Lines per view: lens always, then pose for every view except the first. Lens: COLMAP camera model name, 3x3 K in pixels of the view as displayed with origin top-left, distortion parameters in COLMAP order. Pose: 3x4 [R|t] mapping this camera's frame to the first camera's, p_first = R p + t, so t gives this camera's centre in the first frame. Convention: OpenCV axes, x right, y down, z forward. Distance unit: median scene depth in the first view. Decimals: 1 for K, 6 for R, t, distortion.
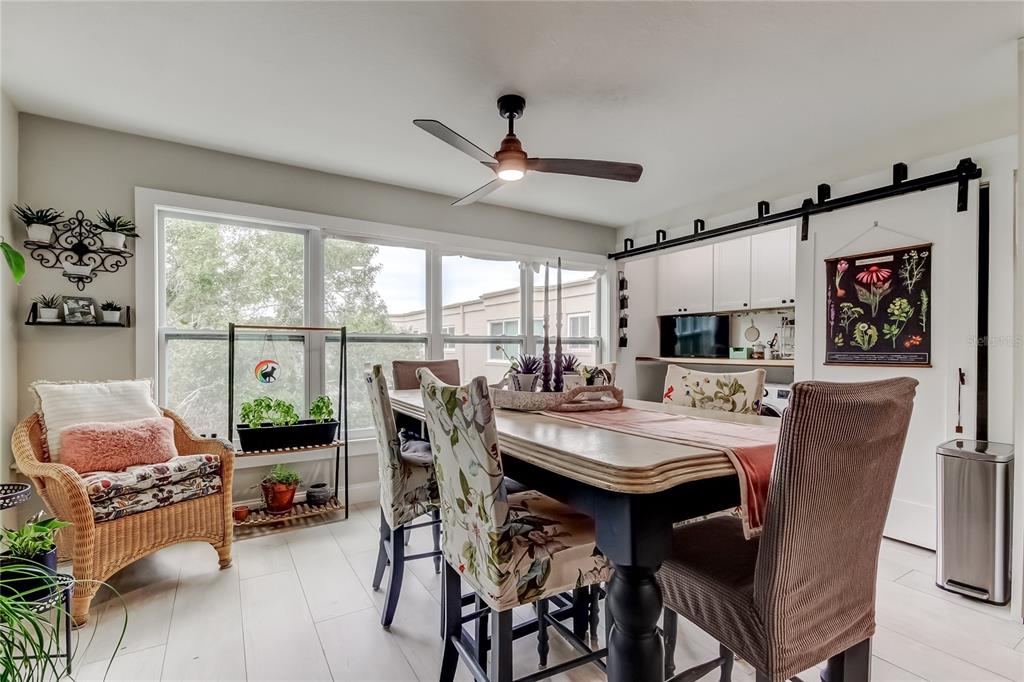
lens RADIAL K [[456.3, 0, 499.2], [0, 456.3, 350.8], [0, 0, 1]] dist [0.015924, -0.000501]
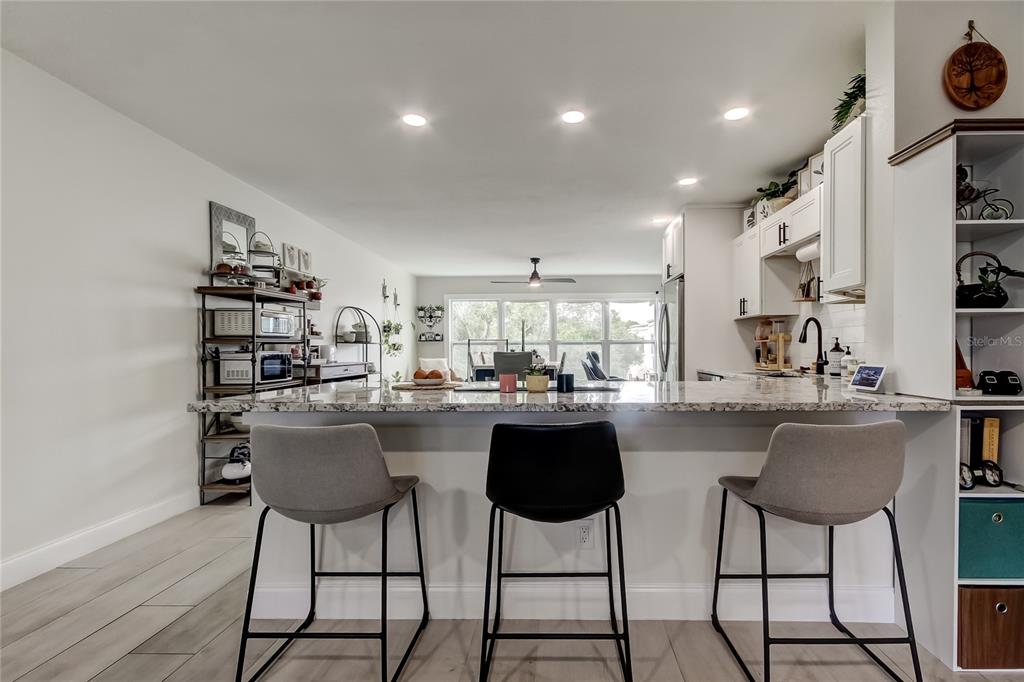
lens RADIAL K [[491.4, 0, 534.1], [0, 491.4, 352.4], [0, 0, 1]] dist [0.015975, -0.000594]
pose [[0.824090, -0.005580, -0.566432, 1.557161], [0.006326, 0.999980, -0.000647, 0.028264], [0.566424, -0.003051, 0.824109, -1.348716]]
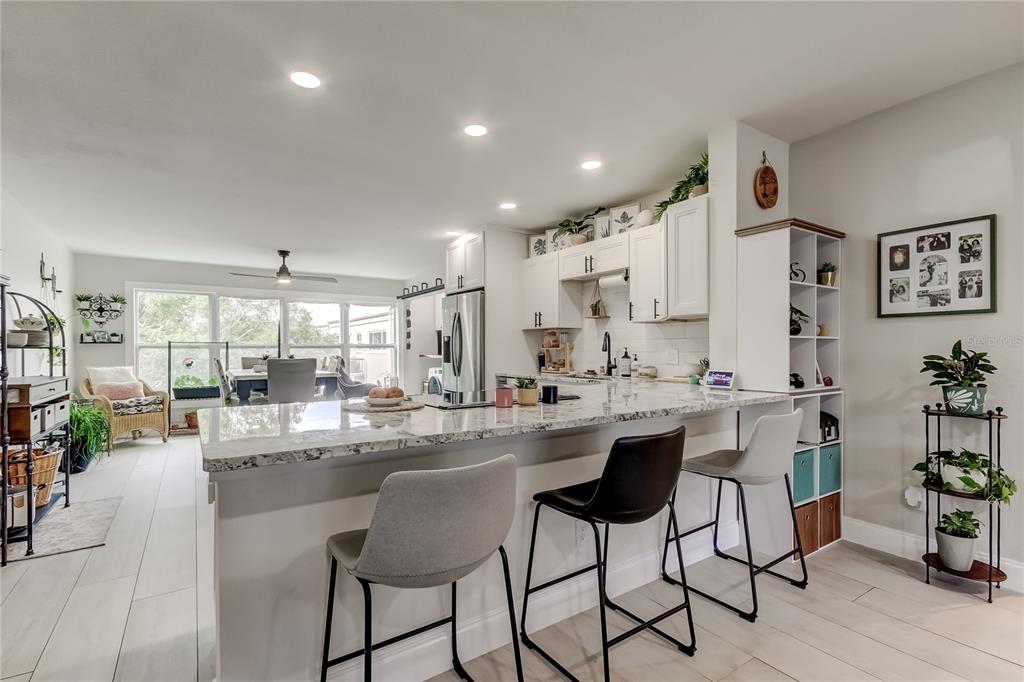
lens RADIAL K [[482.5, 0, 509.2], [0, 482.5, 350.7], [0, 0, 1]] dist [0.026861, -0.010696]
pose [[0.999553, -0.009156, 0.028473, 1.054193], [0.009164, 0.999958, -0.000146, 0.002070], [-0.028470, 0.000407, 0.999595, -1.490150]]
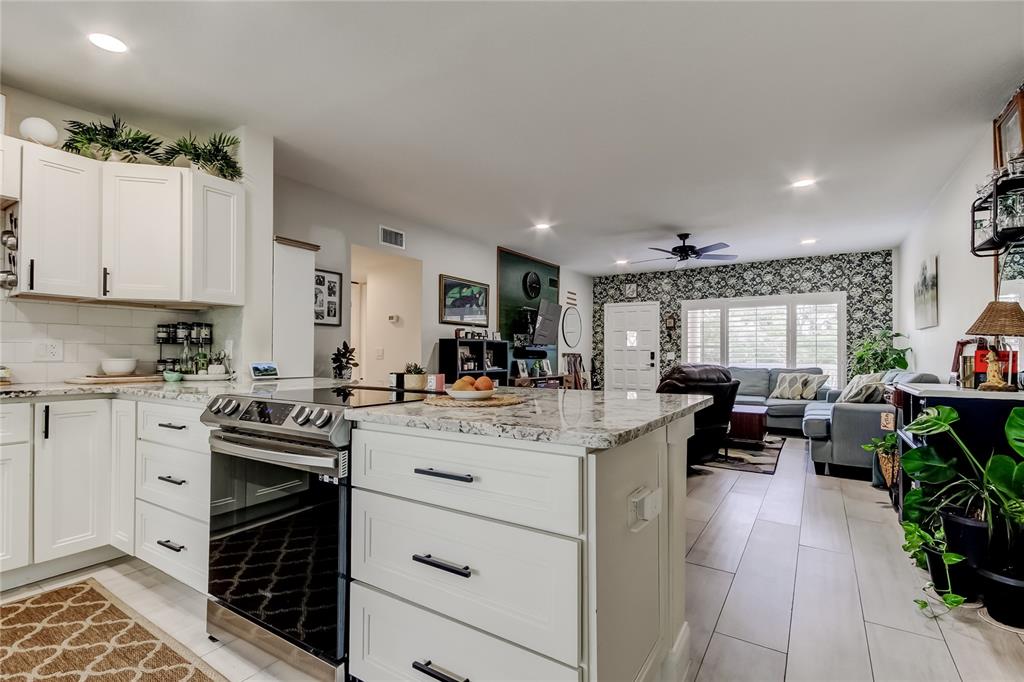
lens RADIAL K [[474.3, 0, 514.6], [0, 474.3, 350.6], [0, 0, 1]] dist [0.016986, -0.001003]
pose [[-0.449409, 0.002093, 0.893324, 0.289636], [-0.004017, 0.999982, -0.004364, 0.026310], [-0.893317, -0.005550, -0.449393, -0.453904]]
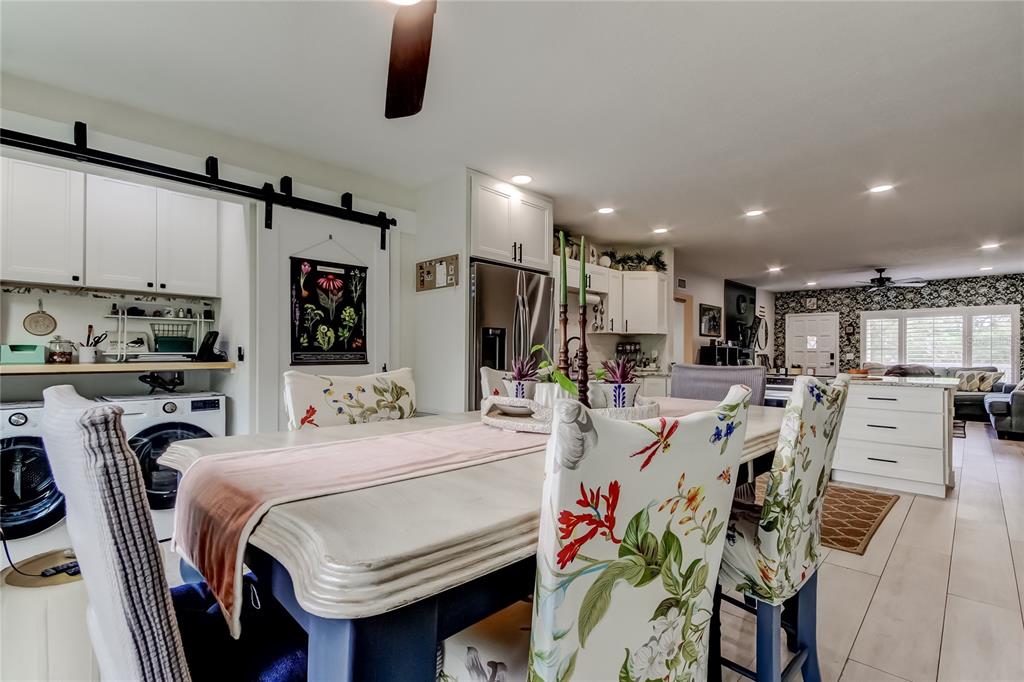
lens RADIAL K [[461.2, 0, 499.1], [0, 461.2, 352.3], [0, 0, 1]] dist [-0.003161, -0.006970]
pose [[-0.228094, -0.005879, 0.973621, -0.363613], [-0.002719, 0.999982, 0.005401, -0.003892], [-0.973635, -0.001416, -0.228106, 0.859440]]
